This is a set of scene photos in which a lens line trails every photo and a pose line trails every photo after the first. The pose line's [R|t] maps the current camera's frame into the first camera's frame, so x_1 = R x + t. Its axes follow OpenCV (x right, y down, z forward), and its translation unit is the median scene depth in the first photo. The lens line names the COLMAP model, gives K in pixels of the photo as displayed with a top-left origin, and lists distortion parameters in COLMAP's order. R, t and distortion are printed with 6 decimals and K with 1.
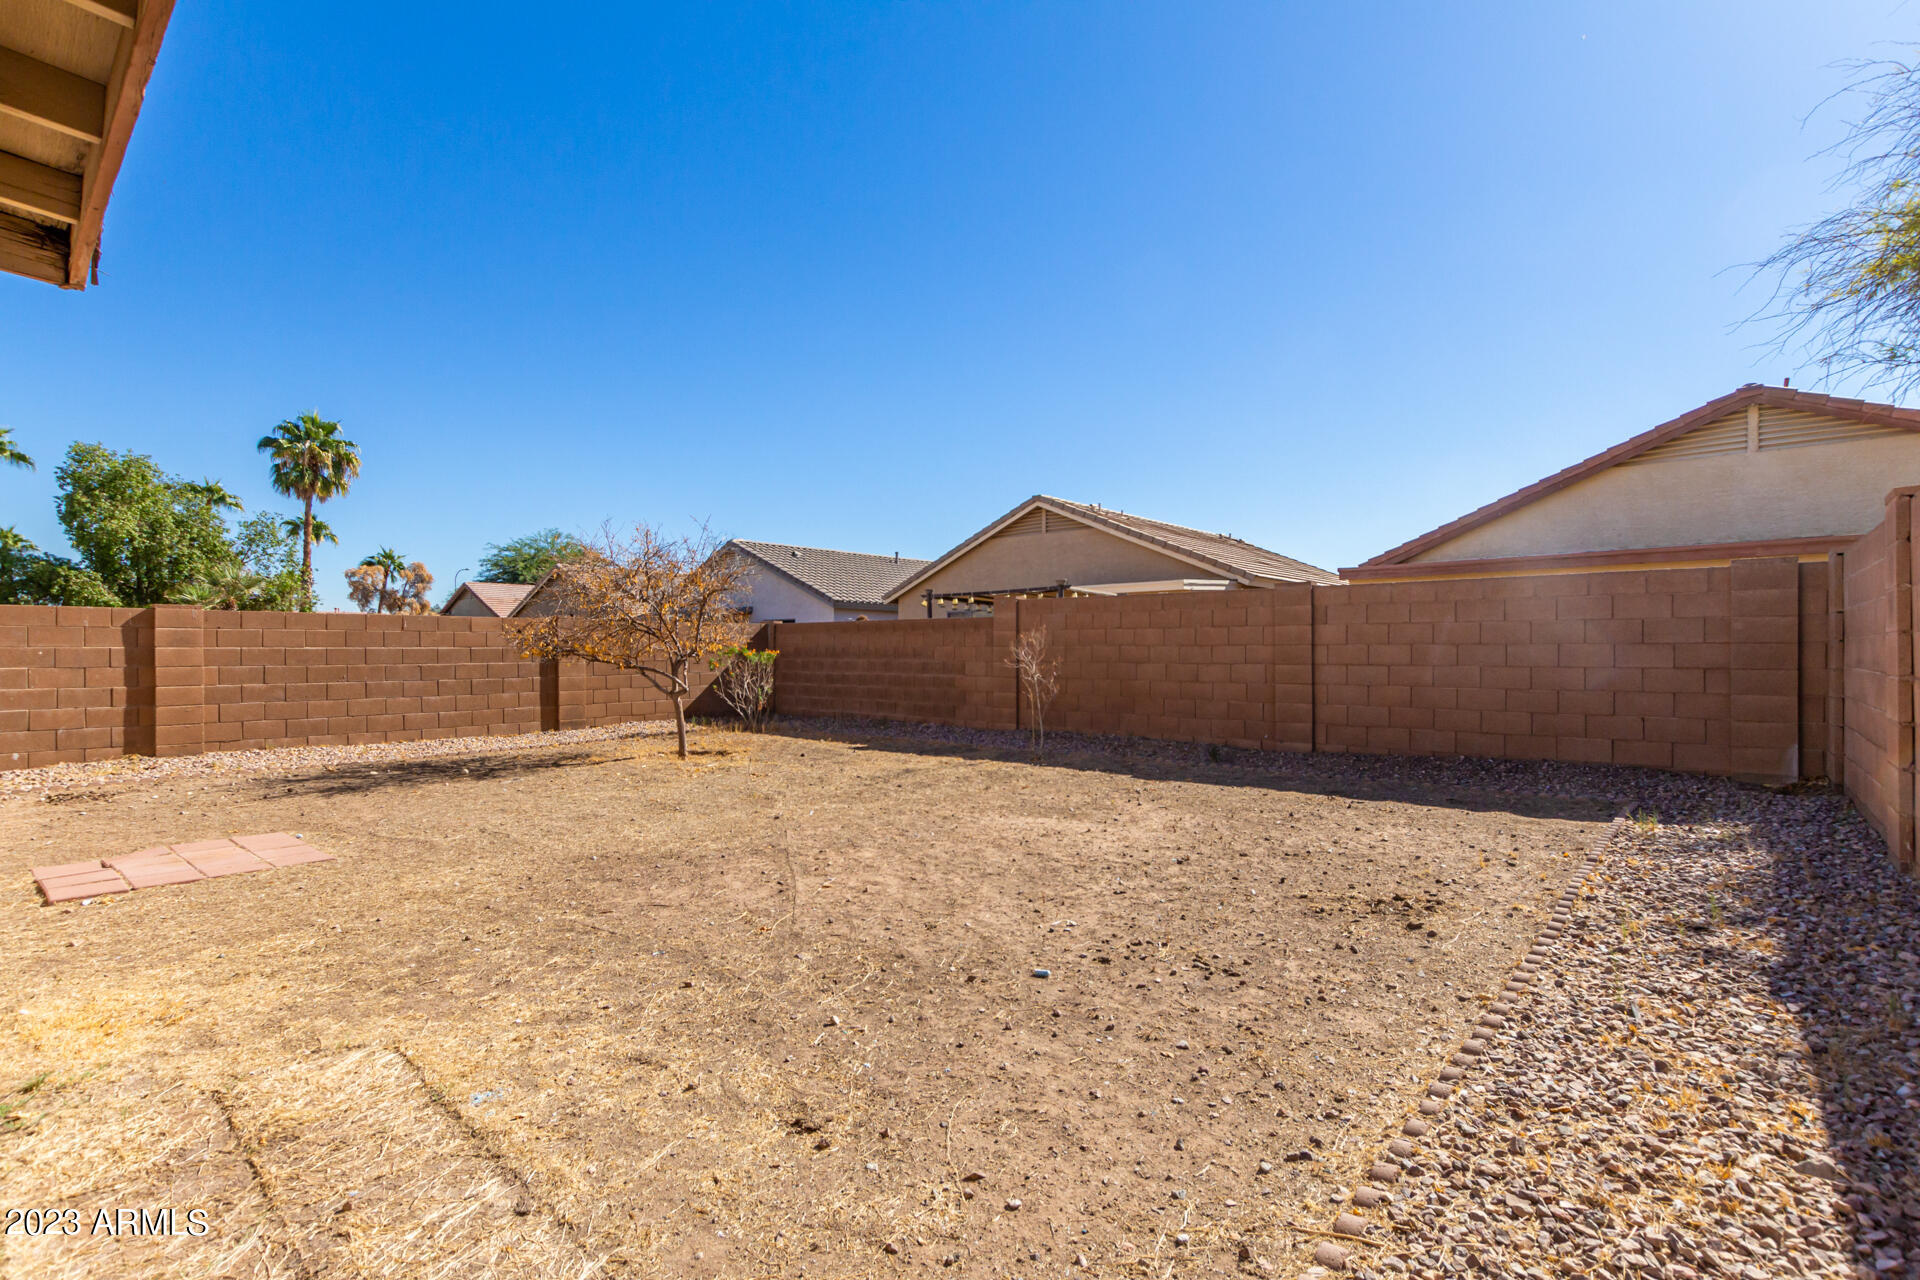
lens RADIAL K [[874.9, 0, 959.1], [0, 874.9, 651.9], [0, 0, 1]] dist [0.004034, 0.000166]
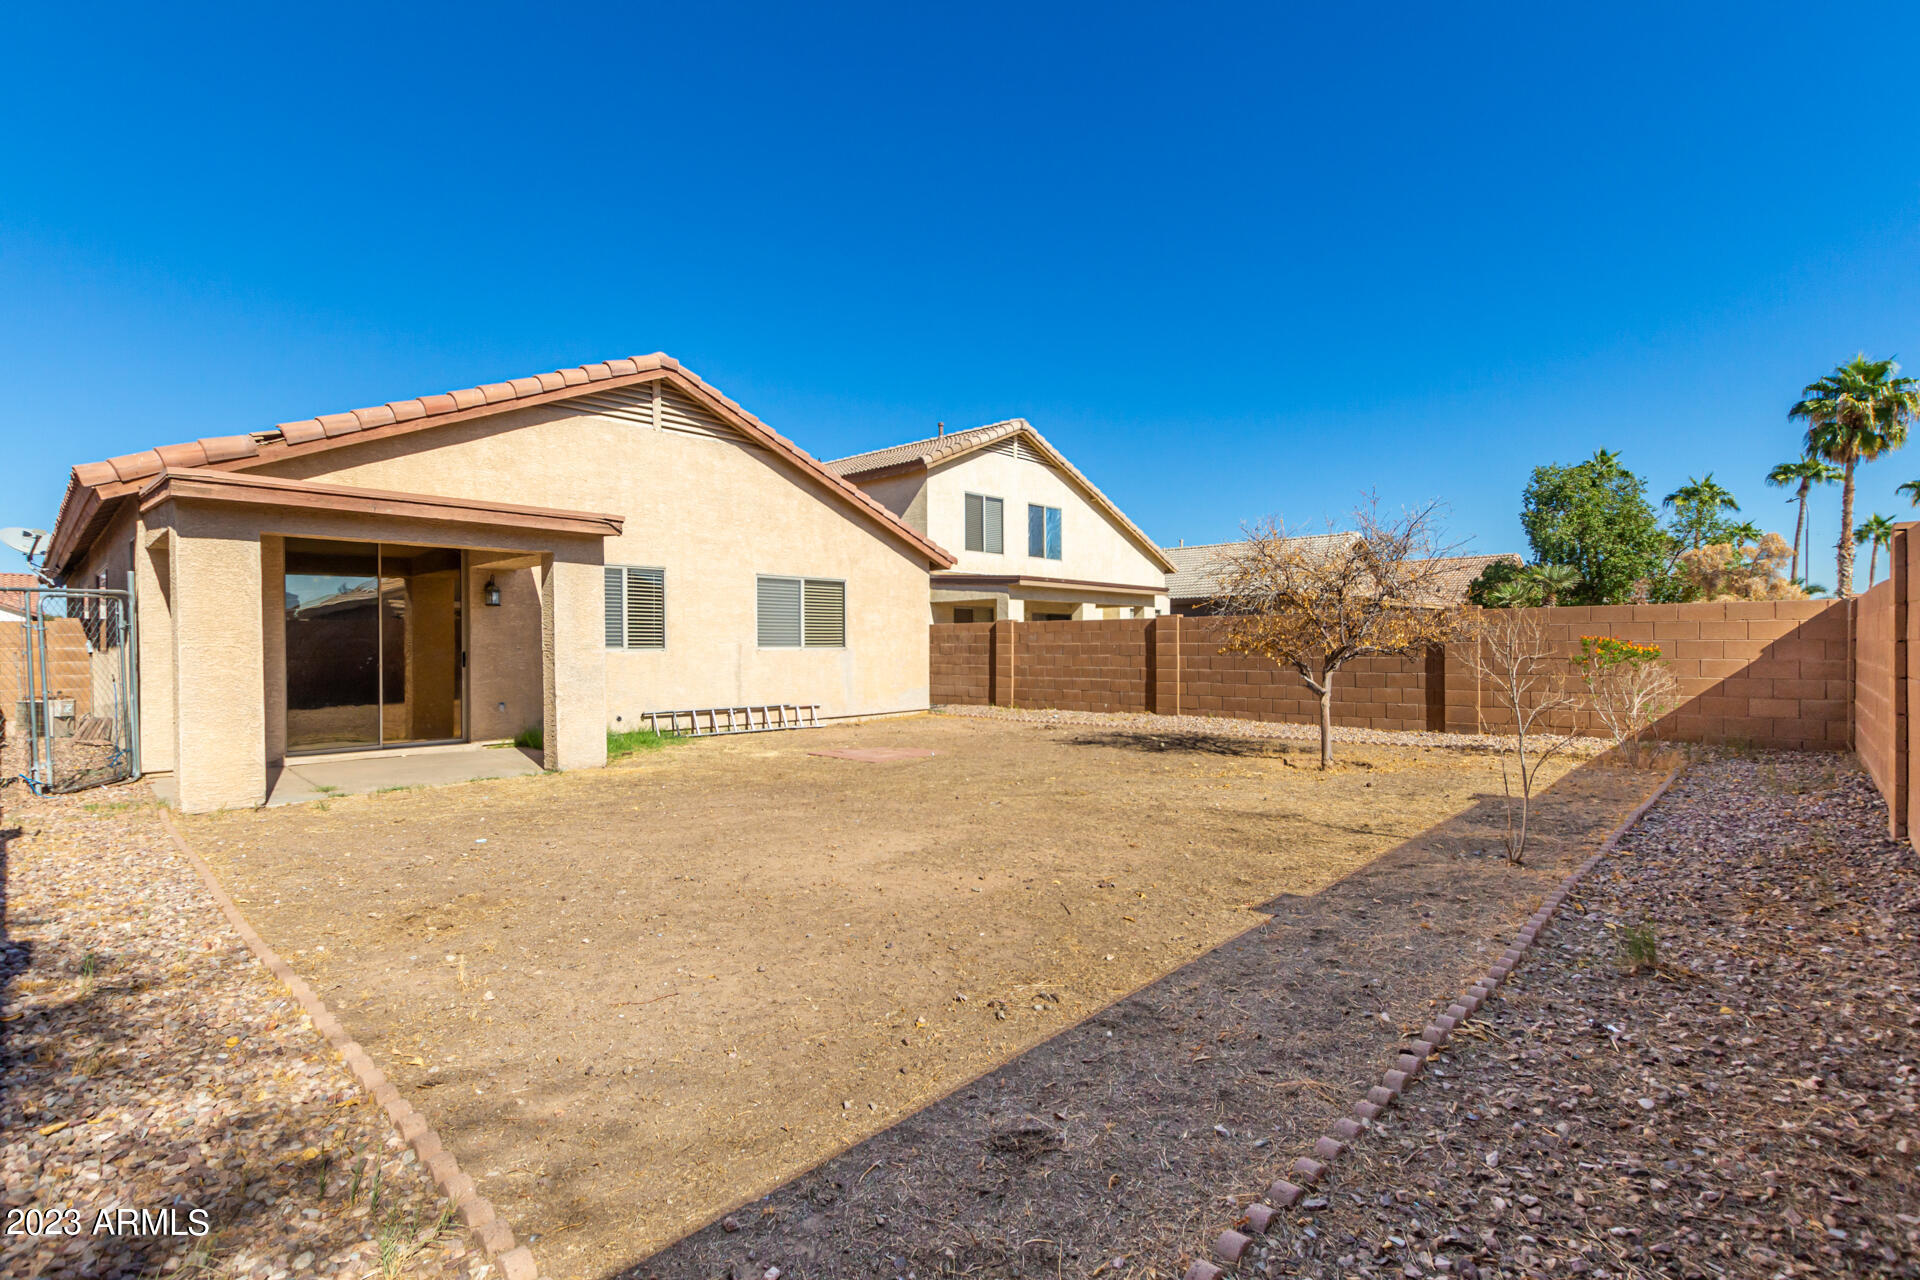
lens RADIAL K [[874.9, 0, 959.1], [0, 874.9, 651.9], [0, 0, 1]] dist [0.004034, 0.000166]
pose [[-0.027035, 0.013492, -0.999543, 0.476140], [0.003095, 0.999905, 0.013413, -0.008499], [0.999630, -0.002731, -0.027074, 0.525645]]
